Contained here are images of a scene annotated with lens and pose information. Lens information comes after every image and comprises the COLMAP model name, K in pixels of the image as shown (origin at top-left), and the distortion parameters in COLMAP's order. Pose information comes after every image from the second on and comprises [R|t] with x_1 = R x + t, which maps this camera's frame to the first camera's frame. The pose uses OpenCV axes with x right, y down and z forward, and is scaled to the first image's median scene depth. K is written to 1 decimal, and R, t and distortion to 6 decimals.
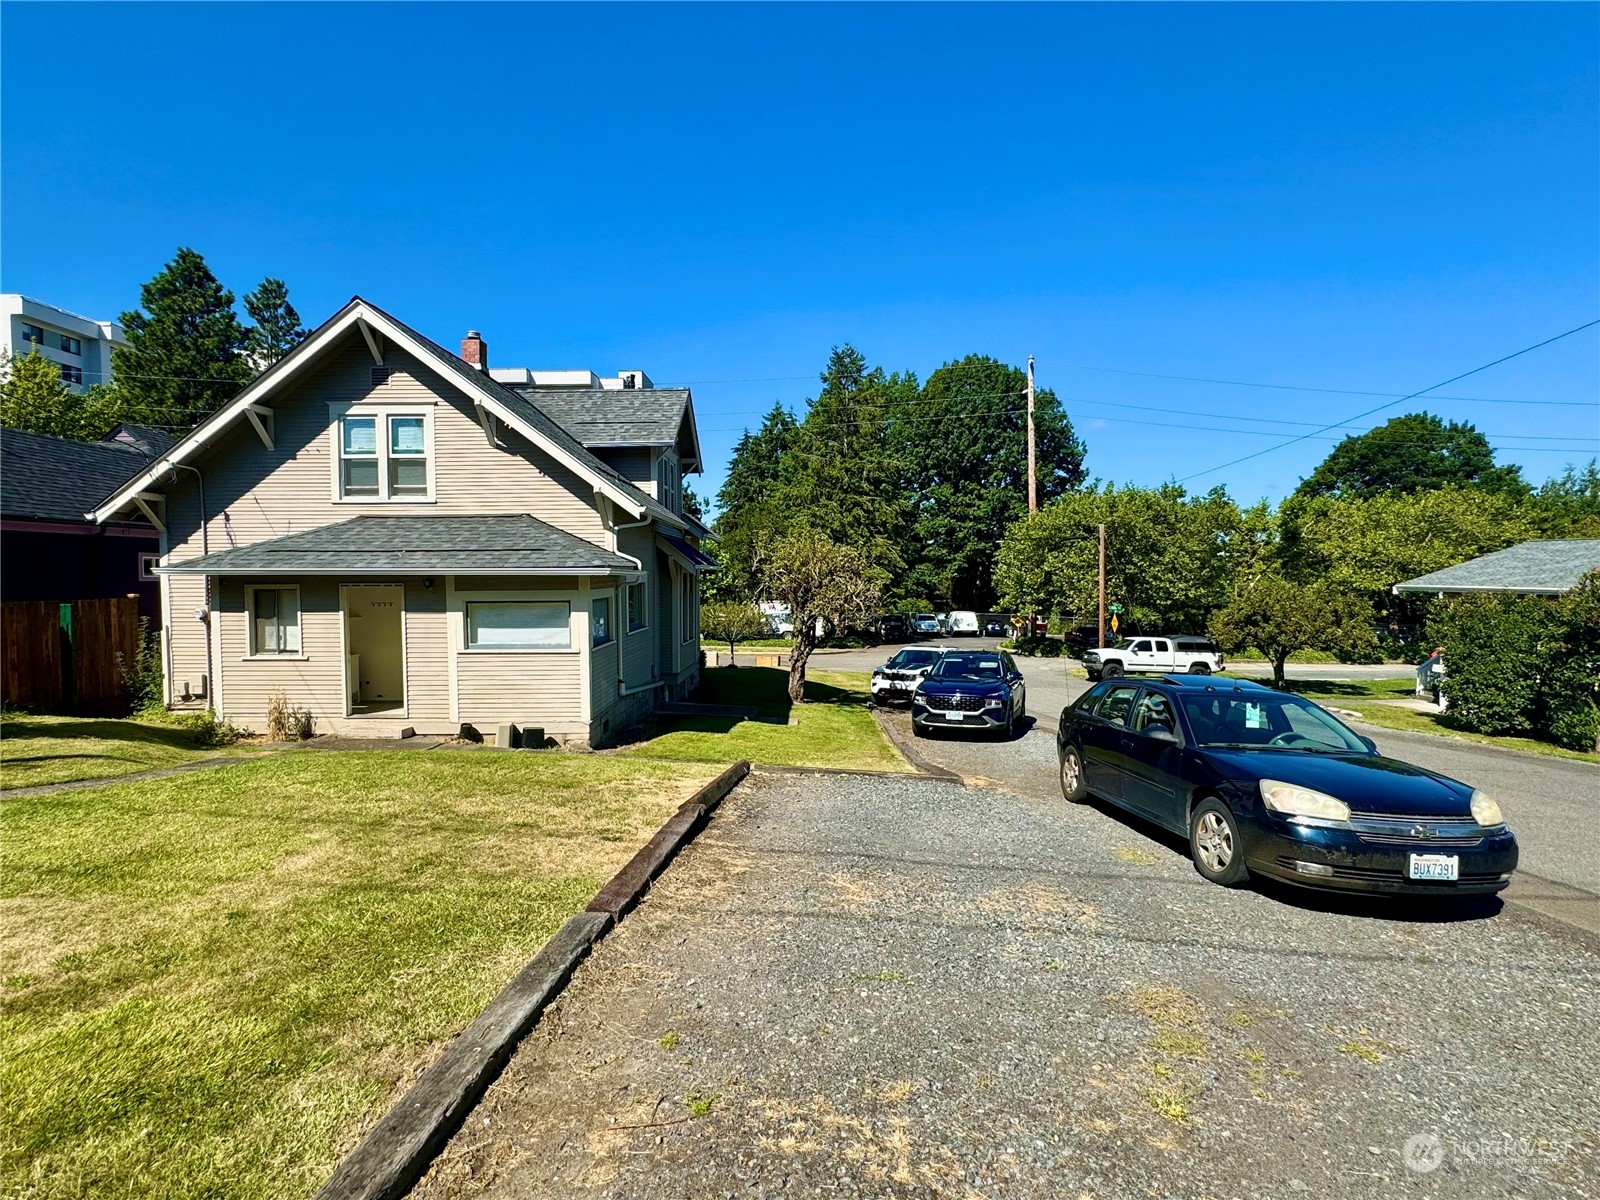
lens RADIAL K [[761.6, 0, 799.3], [0, 761.6, 604.9], [0, 0, 1]] dist [-0.004044, 0.000091]
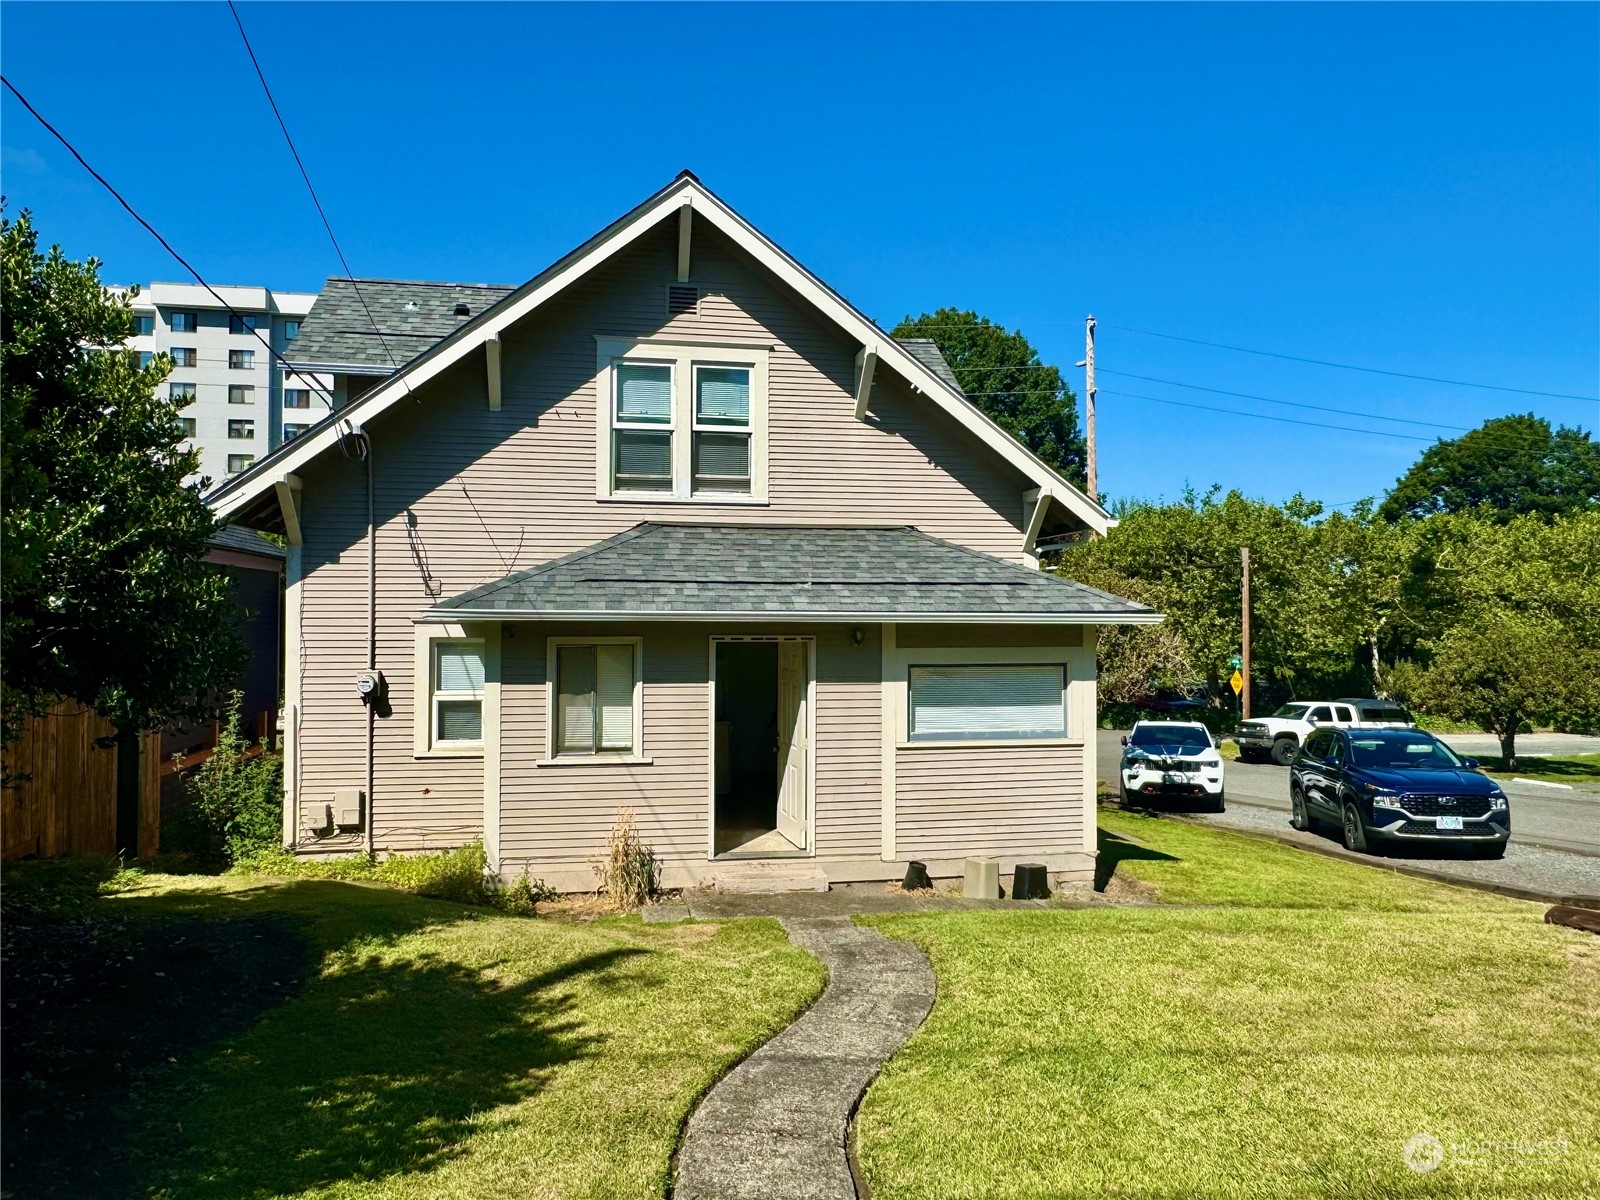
lens RADIAL K [[1098.2, 0, 800.0], [0, 1098.2, 597.2], [0, 0, 1]] dist [0.002546, -0.001215]
pose [[0.981861, 0.009901, 0.189342, -0.620006], [-0.000229, 0.998697, -0.051039, -0.012120], [-0.189600, 0.050070, 0.980584, 0.113839]]
